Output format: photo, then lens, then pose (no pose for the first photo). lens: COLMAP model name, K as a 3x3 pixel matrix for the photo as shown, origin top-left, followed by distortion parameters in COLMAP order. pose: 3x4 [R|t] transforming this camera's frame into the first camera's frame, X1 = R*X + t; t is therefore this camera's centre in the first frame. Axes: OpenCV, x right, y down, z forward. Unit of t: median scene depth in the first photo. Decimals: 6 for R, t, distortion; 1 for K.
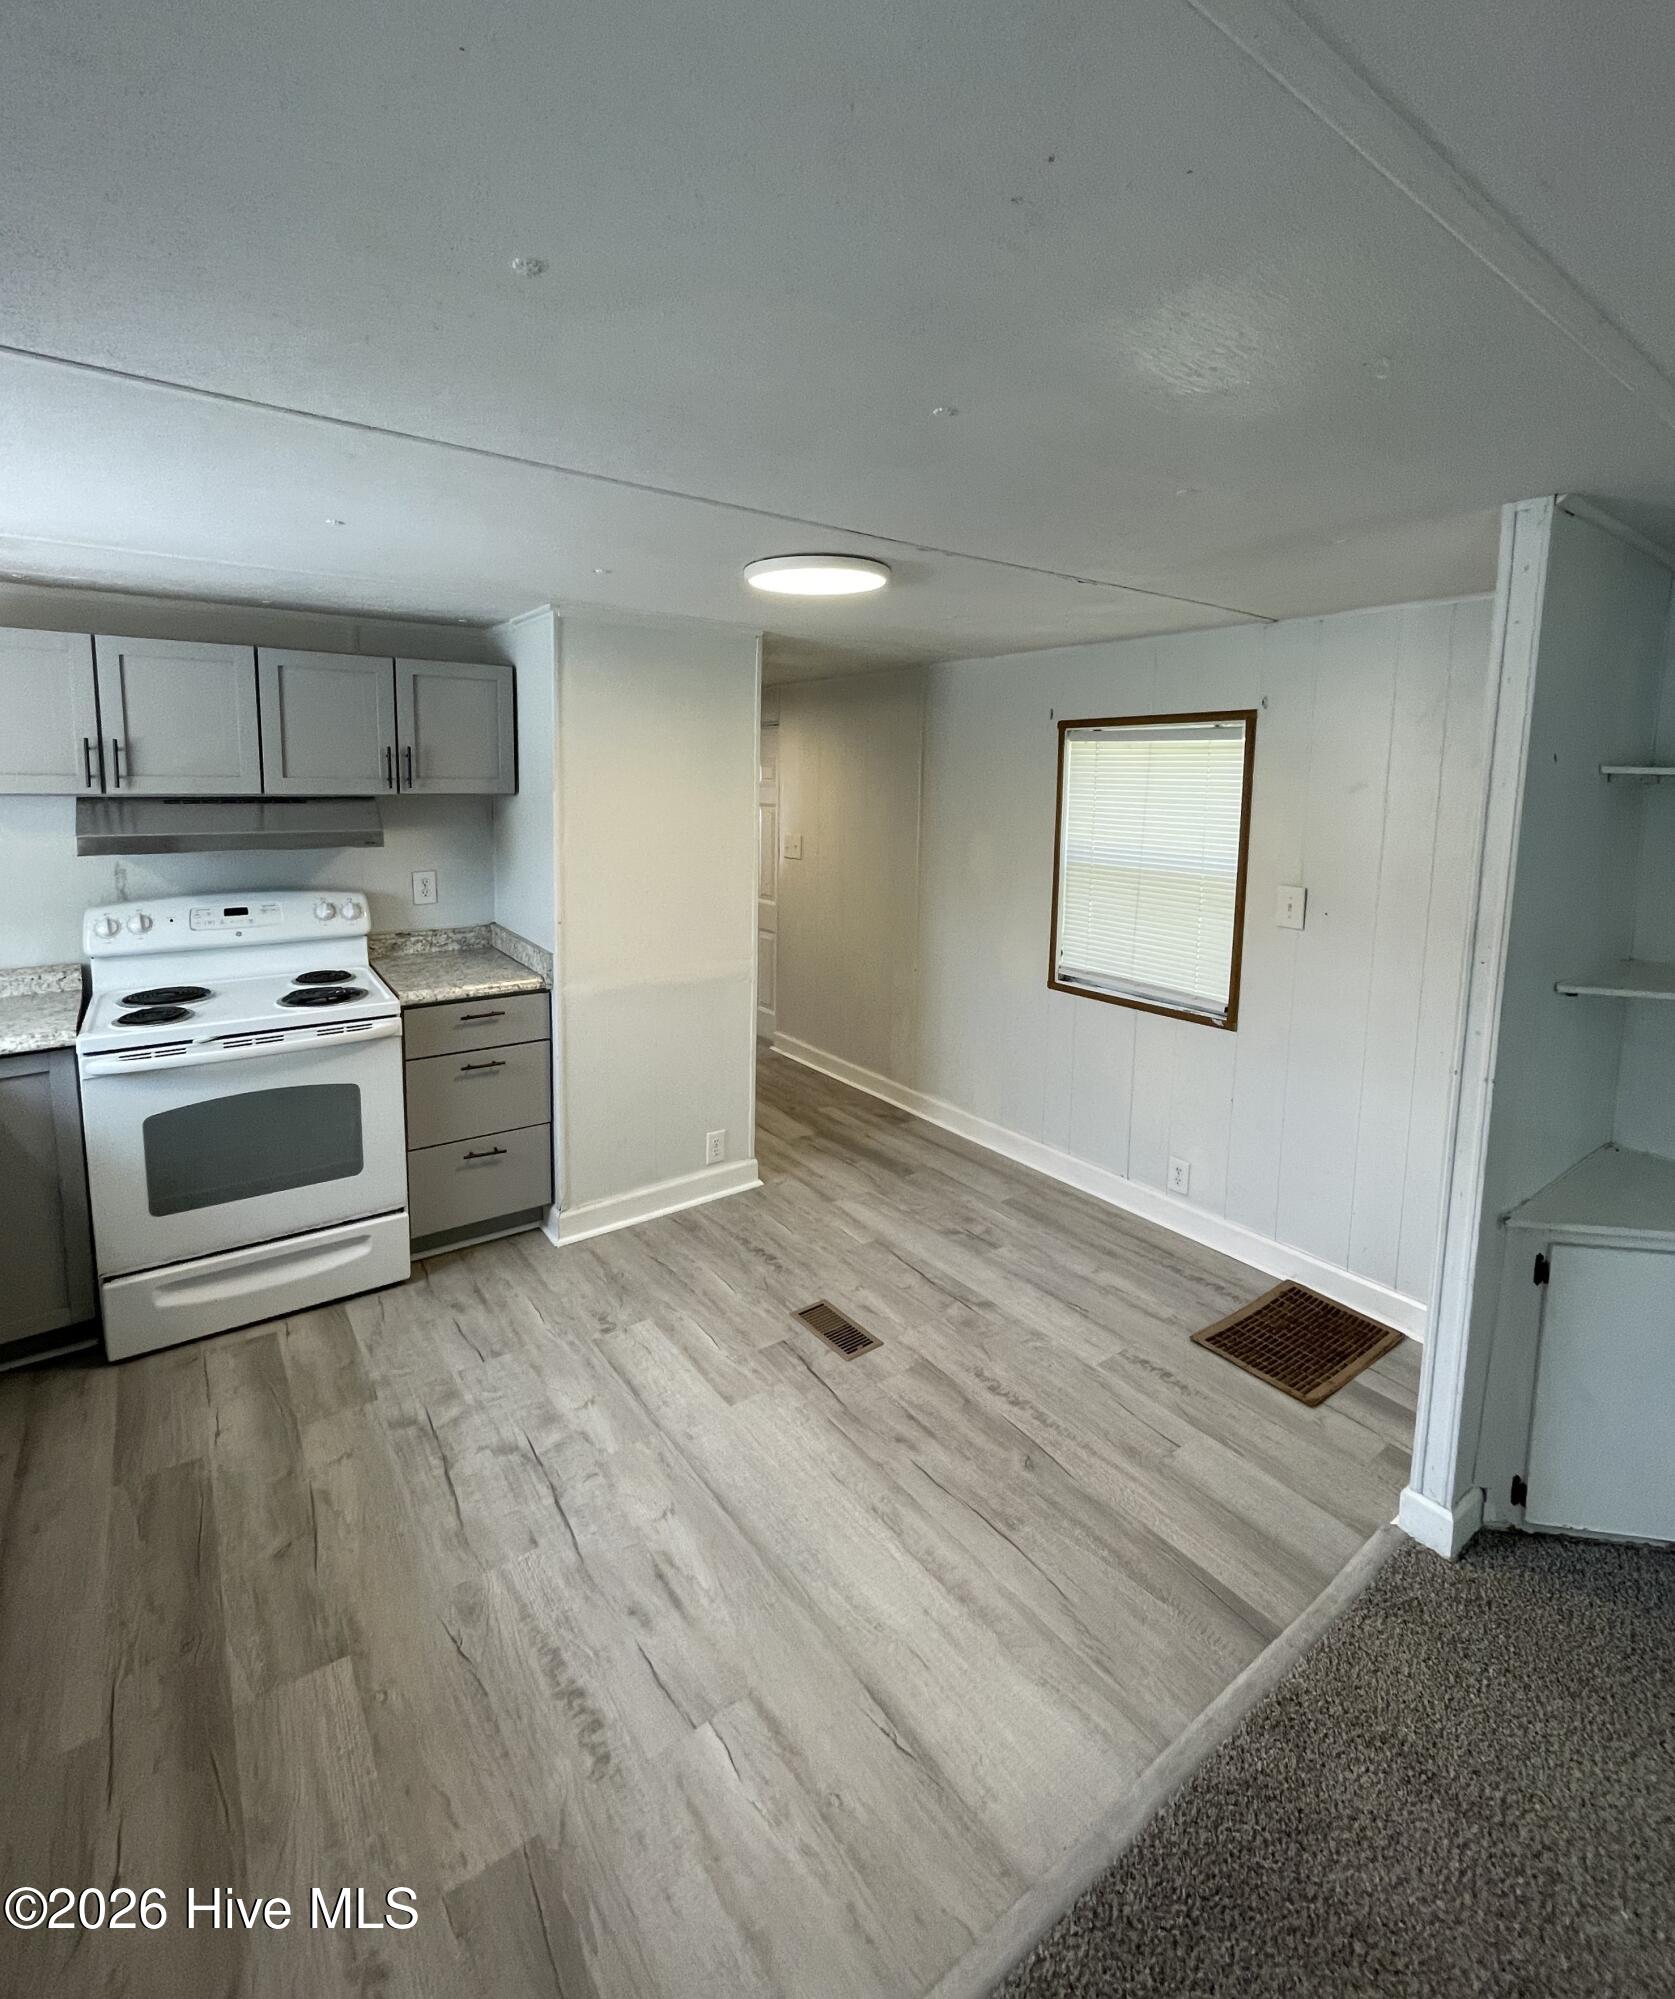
lens RADIAL K [[925.3, 0, 799.7], [0, 925.3, 886.2], [0, 0, 1]] dist [0.001628, -0.000125]
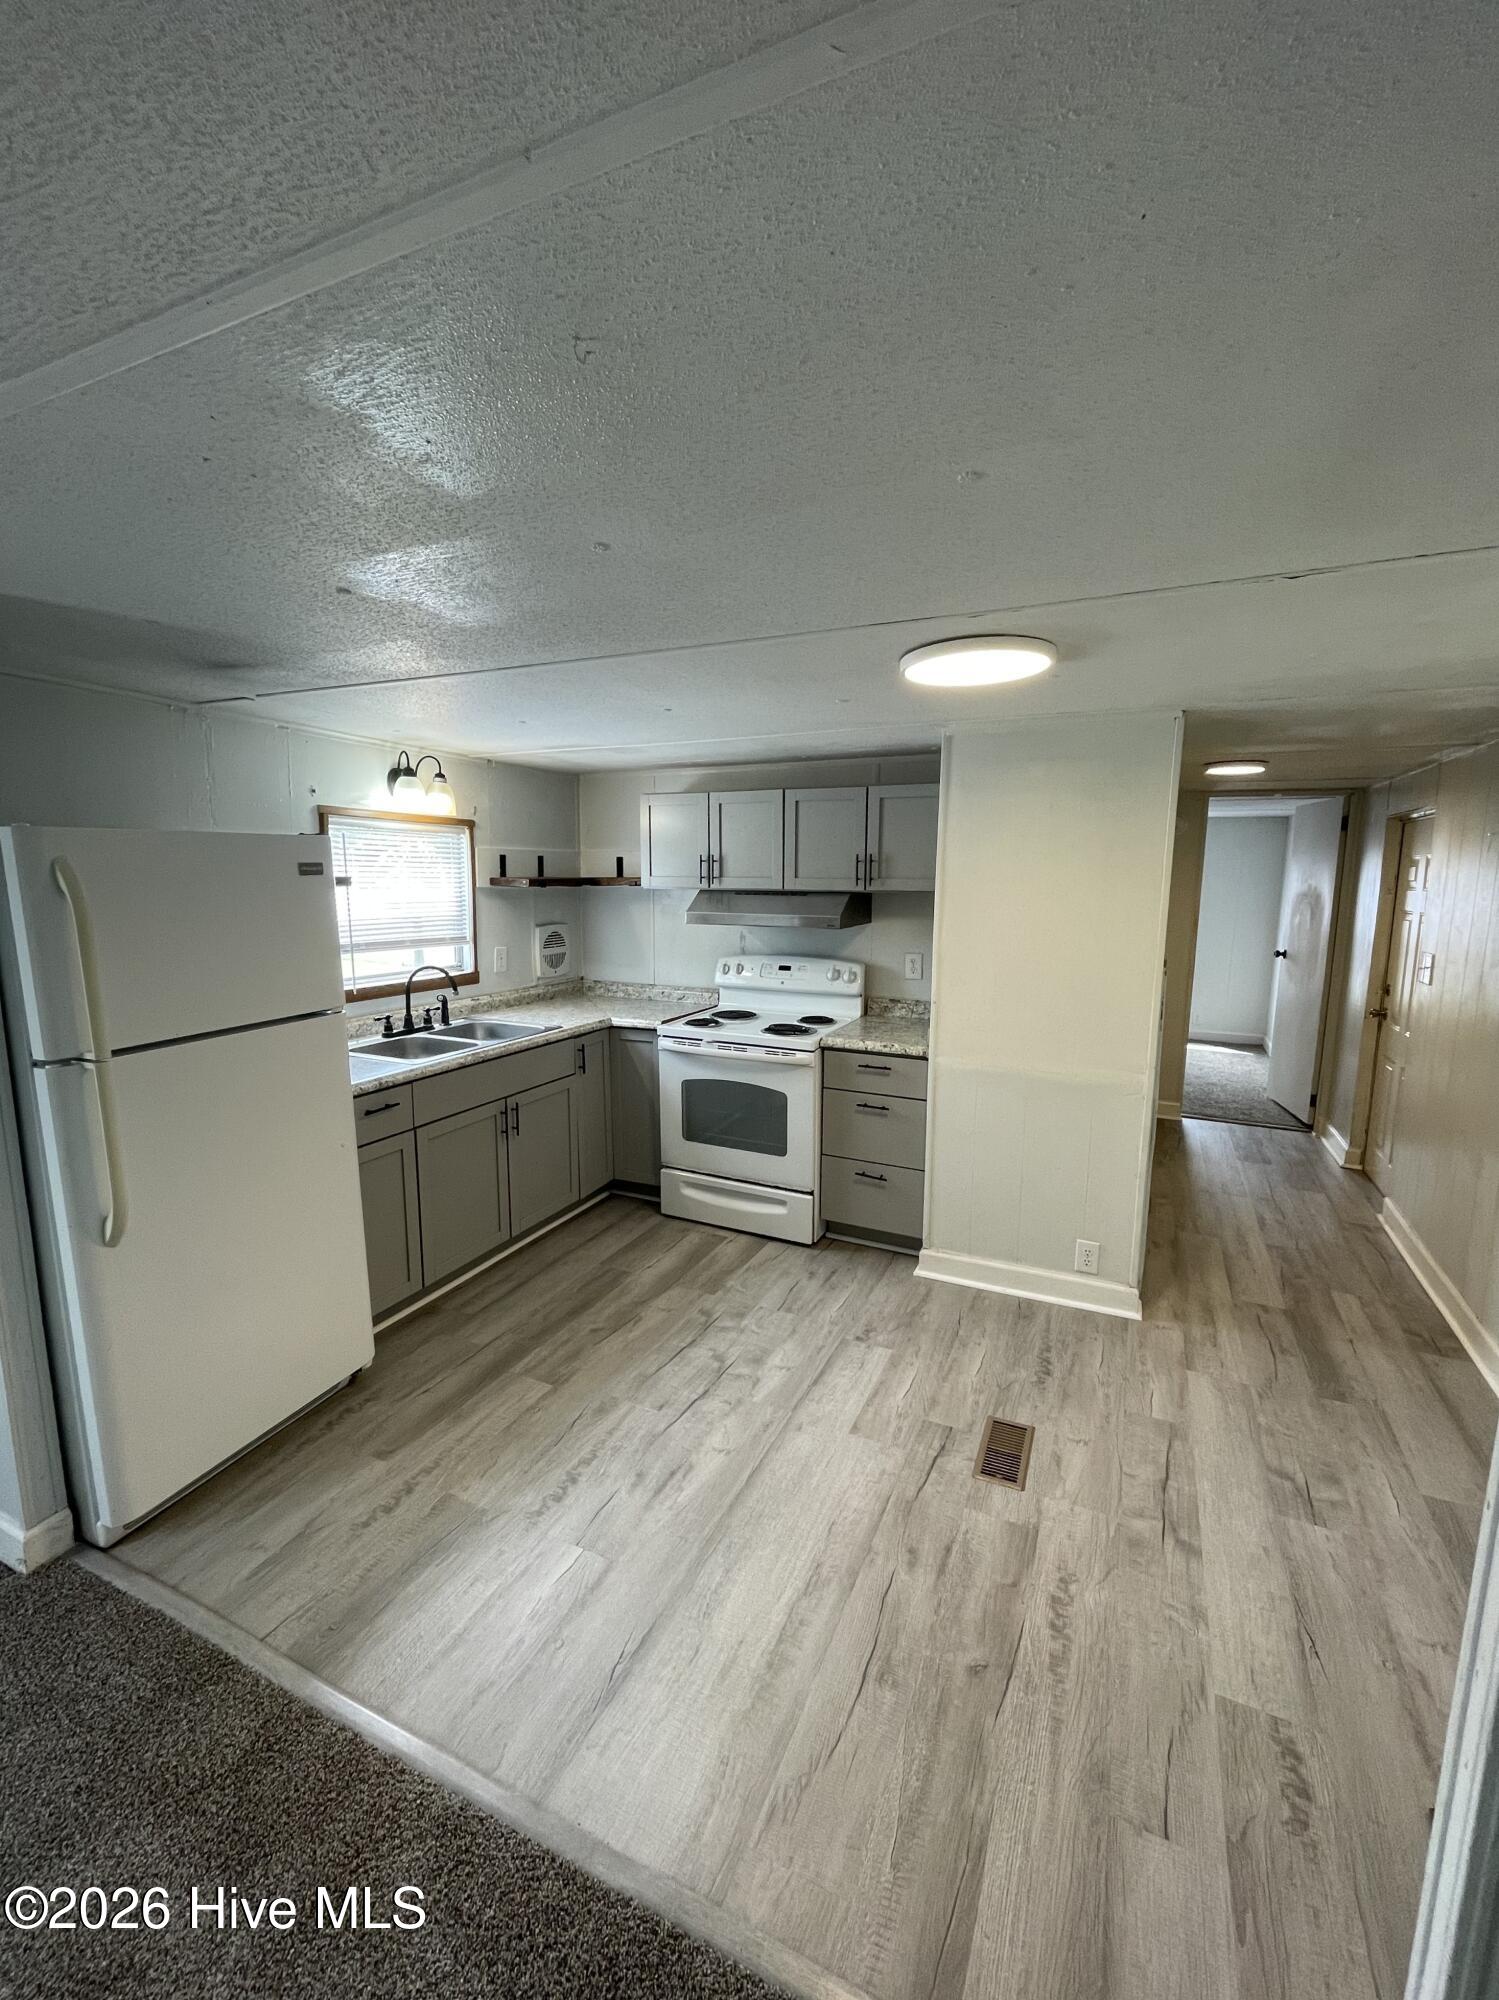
lens RADIAL K [[812.1, 0, 749.5], [0, 812.1, 1000.0], [0, 0, 1]] dist [-0.000760, 0.000126]
pose [[0.501098, 0.122138, -0.856728, 0.568144], [-0.103481, 0.991344, 0.080803, -0.024780], [0.859181, 0.048165, 0.509399, 0.323309]]
